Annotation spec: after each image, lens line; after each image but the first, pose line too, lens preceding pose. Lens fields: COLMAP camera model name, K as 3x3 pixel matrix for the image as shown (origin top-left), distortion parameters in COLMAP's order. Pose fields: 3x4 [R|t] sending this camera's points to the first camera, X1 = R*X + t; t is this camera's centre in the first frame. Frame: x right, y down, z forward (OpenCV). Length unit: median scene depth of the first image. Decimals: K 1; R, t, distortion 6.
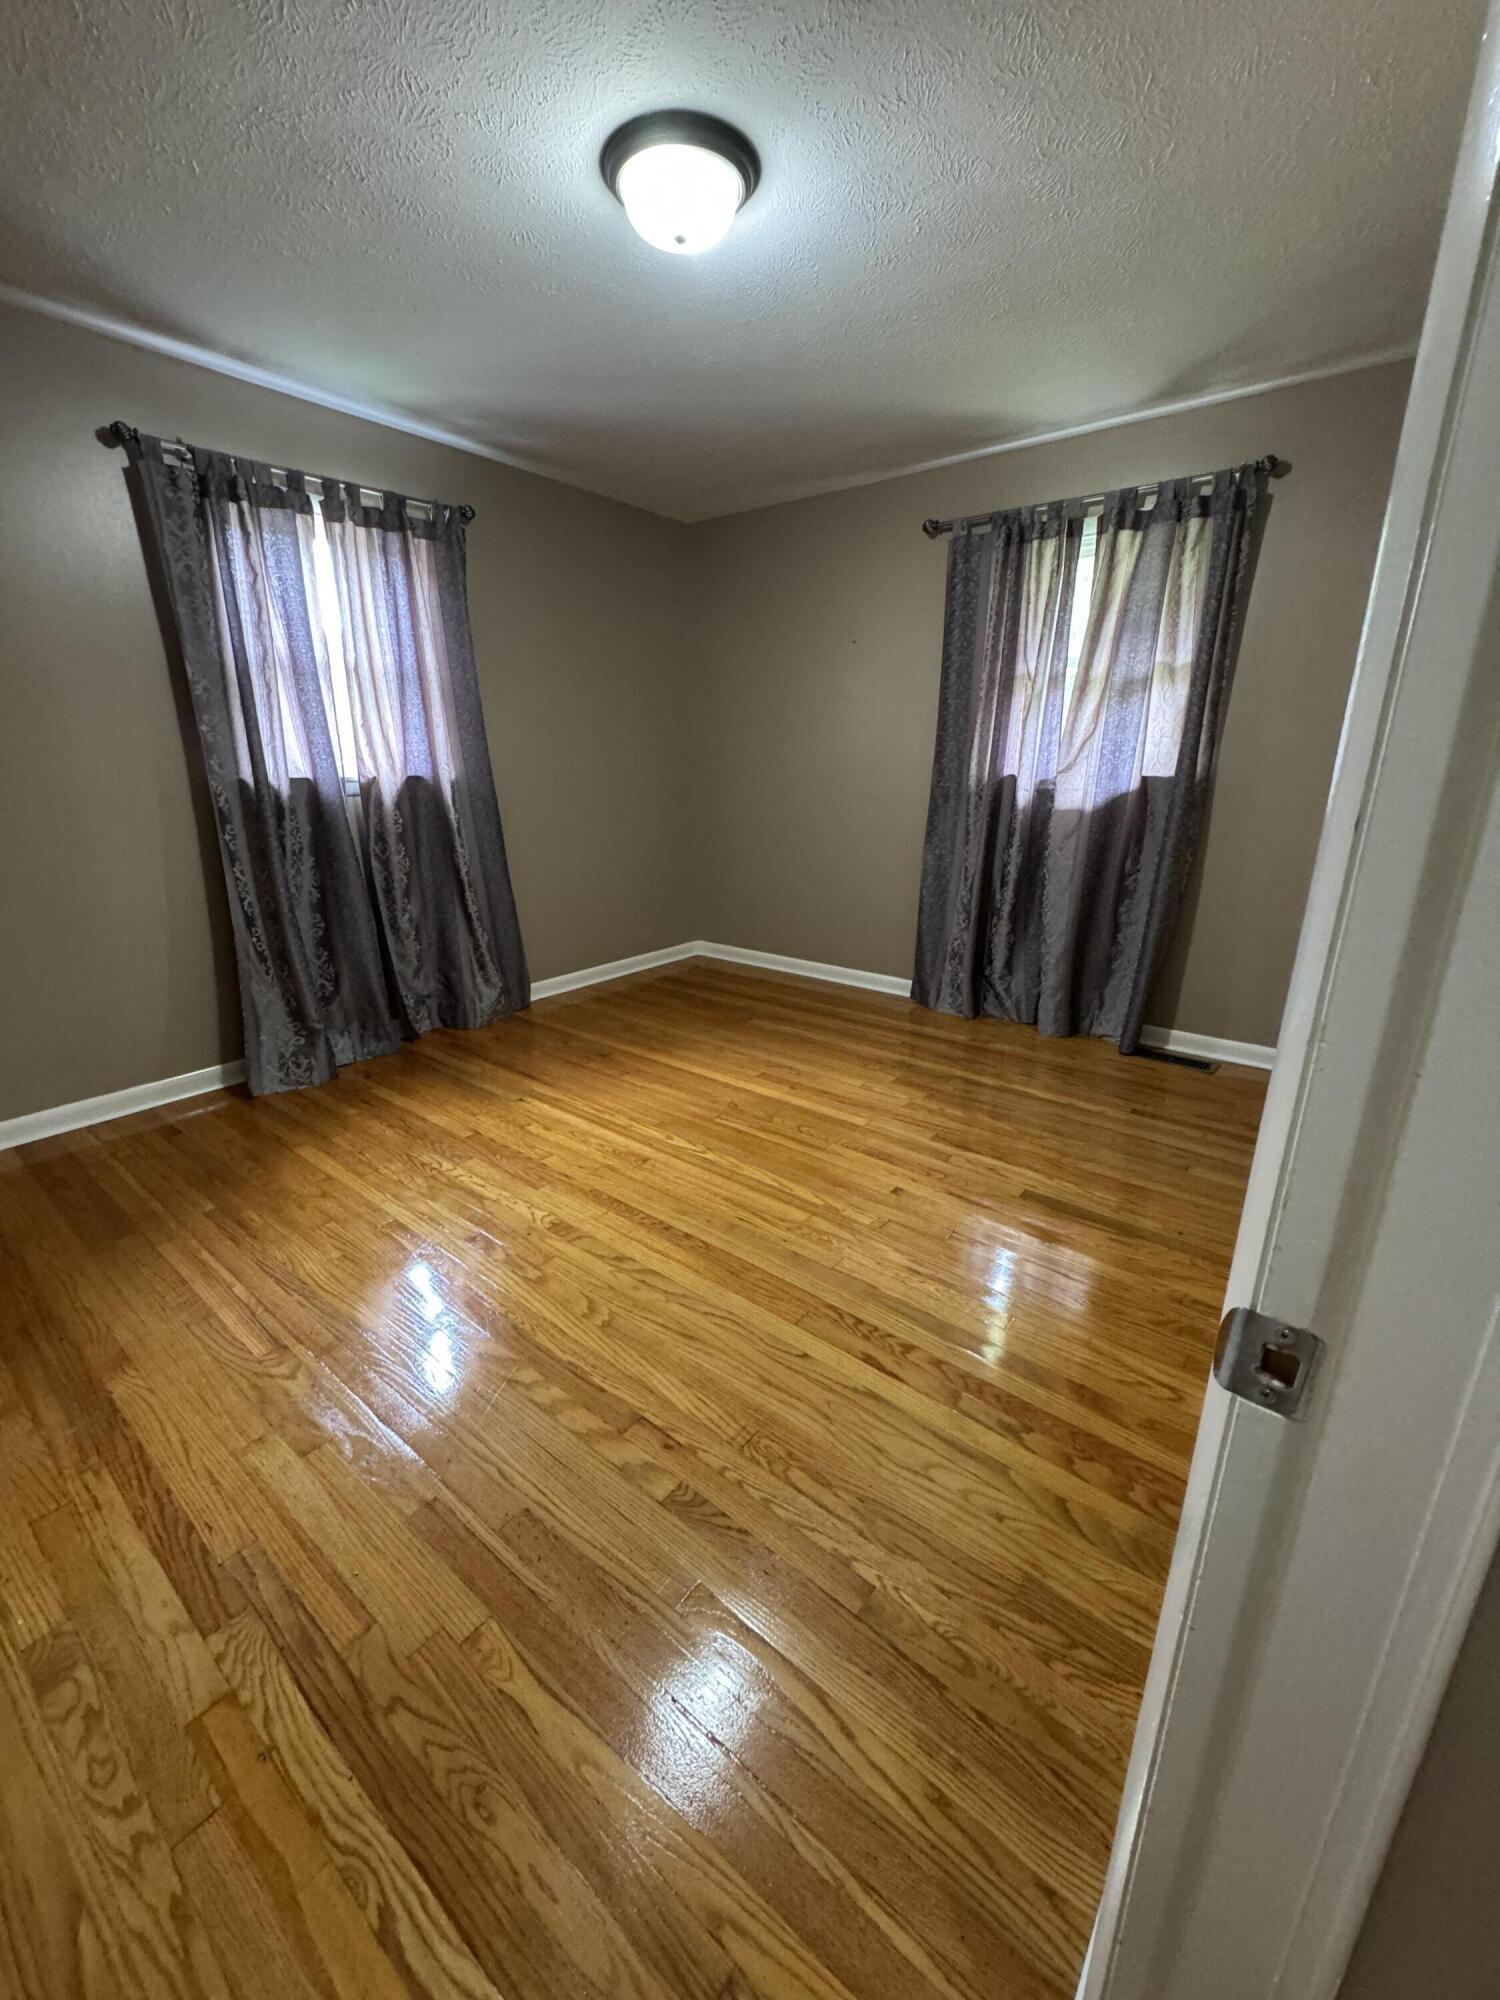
lens RADIAL K [[806.6, 0, 754.5], [0, 806.6, 1004.0], [0, 0, 1]] dist [0.000364, -0.000044]
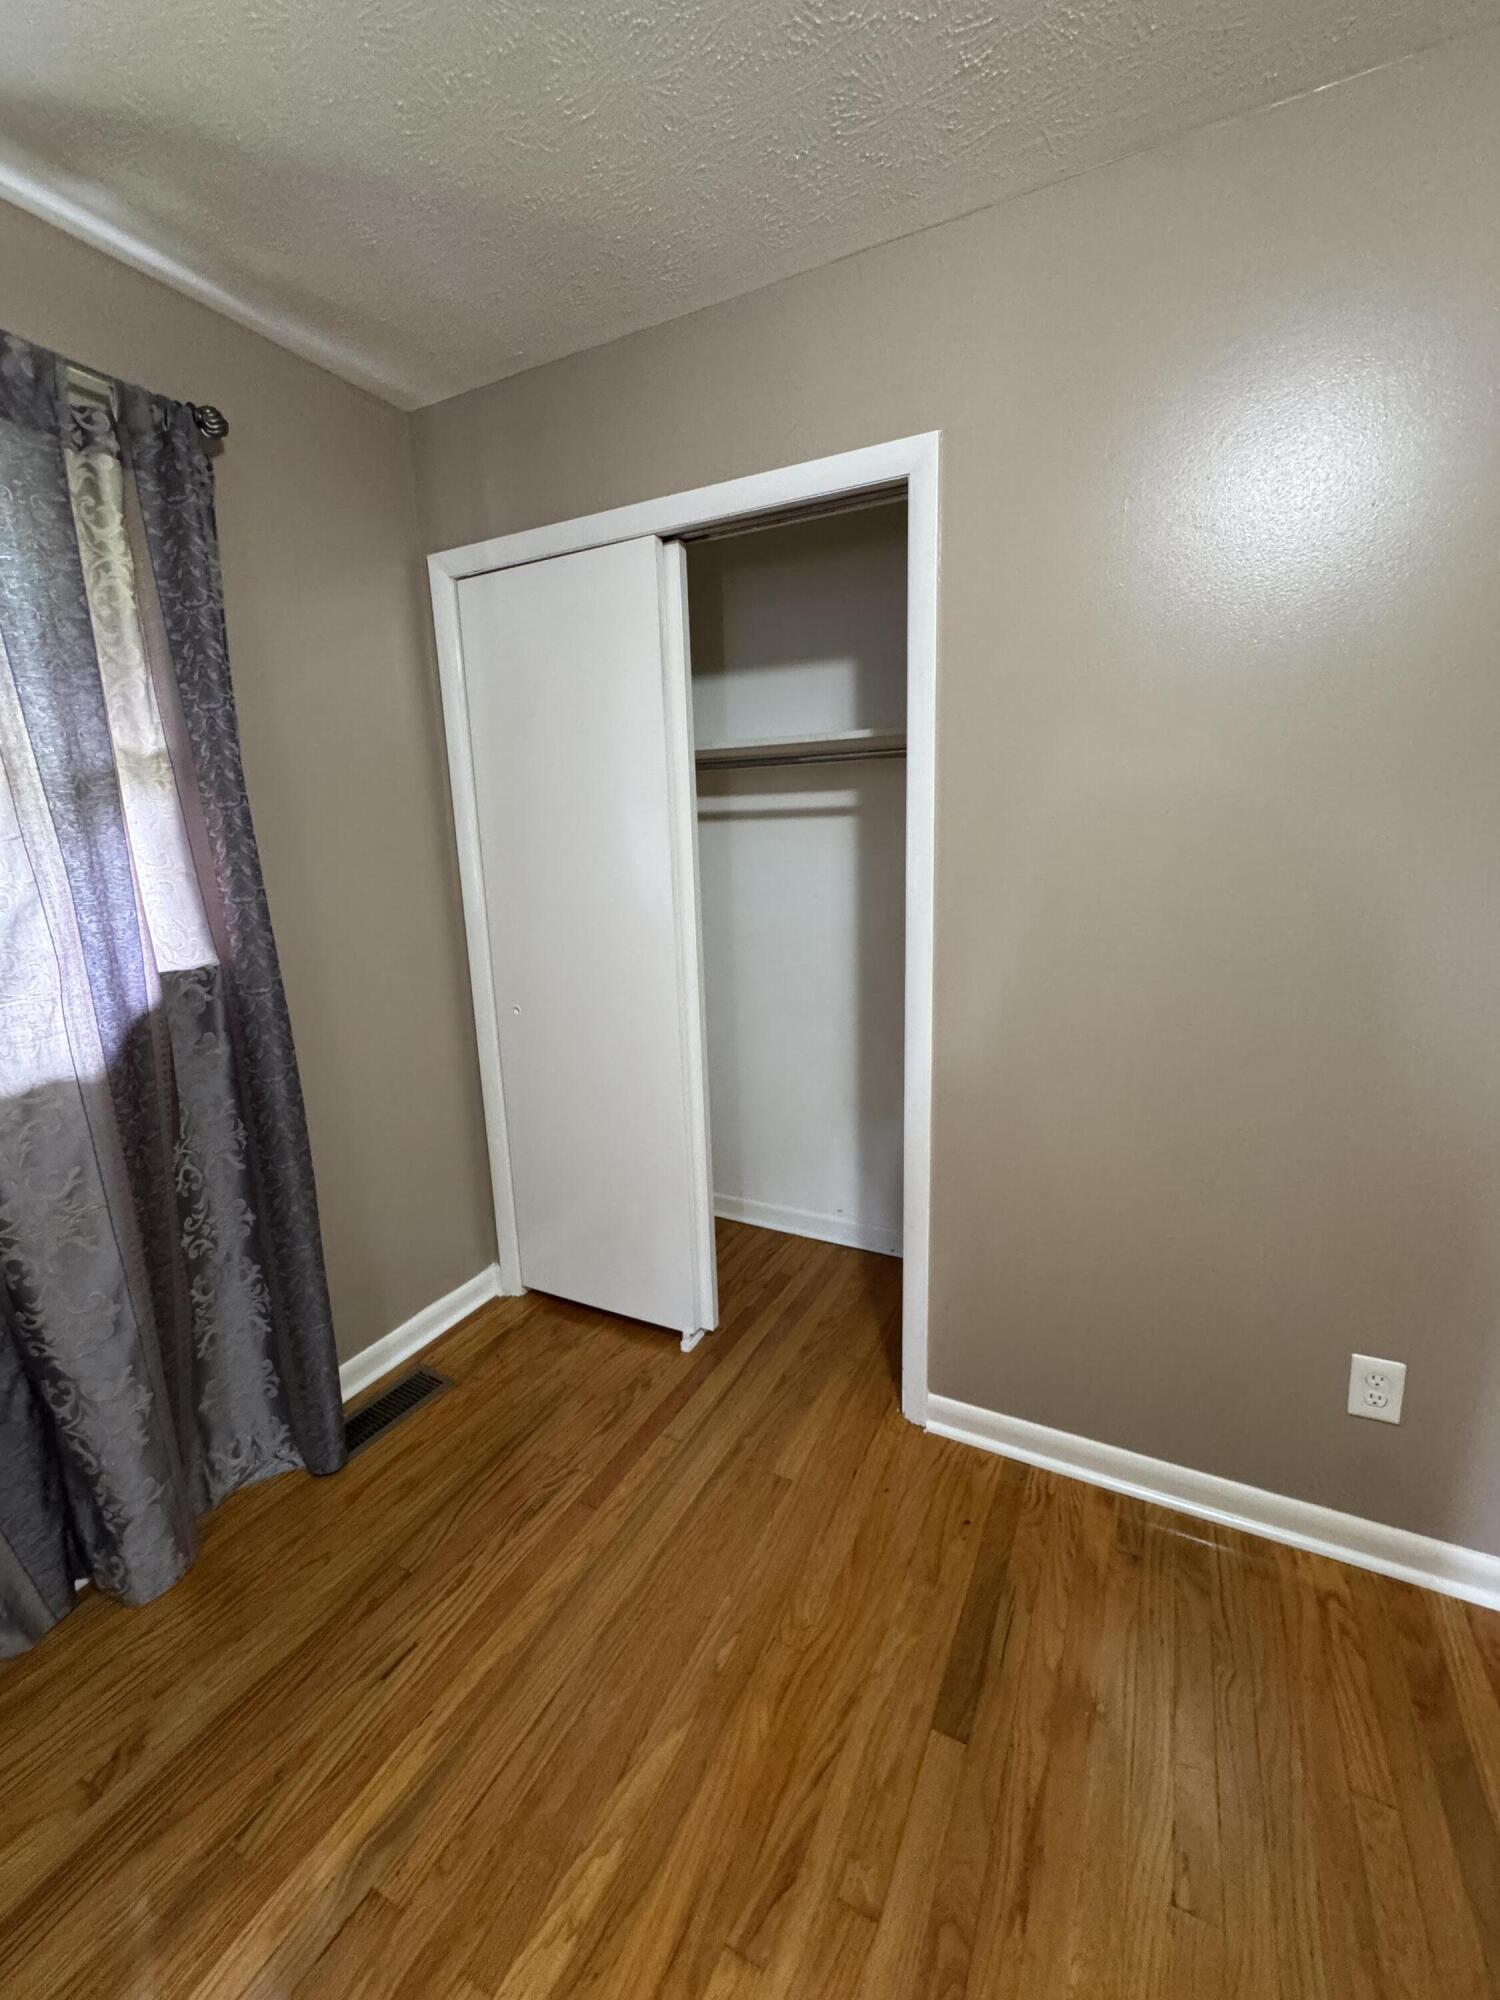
lens RADIAL K [[806.6, 0, 754.8], [0, 806.6, 980.8], [0, 0, 1]] dist [0.000364, -0.000044]
pose [[-0.198341, -0.190693, 0.961403, -0.049204], [0.309112, 0.918662, 0.245987, -0.321750], [-0.930113, 0.345971, -0.123263, 0.823886]]
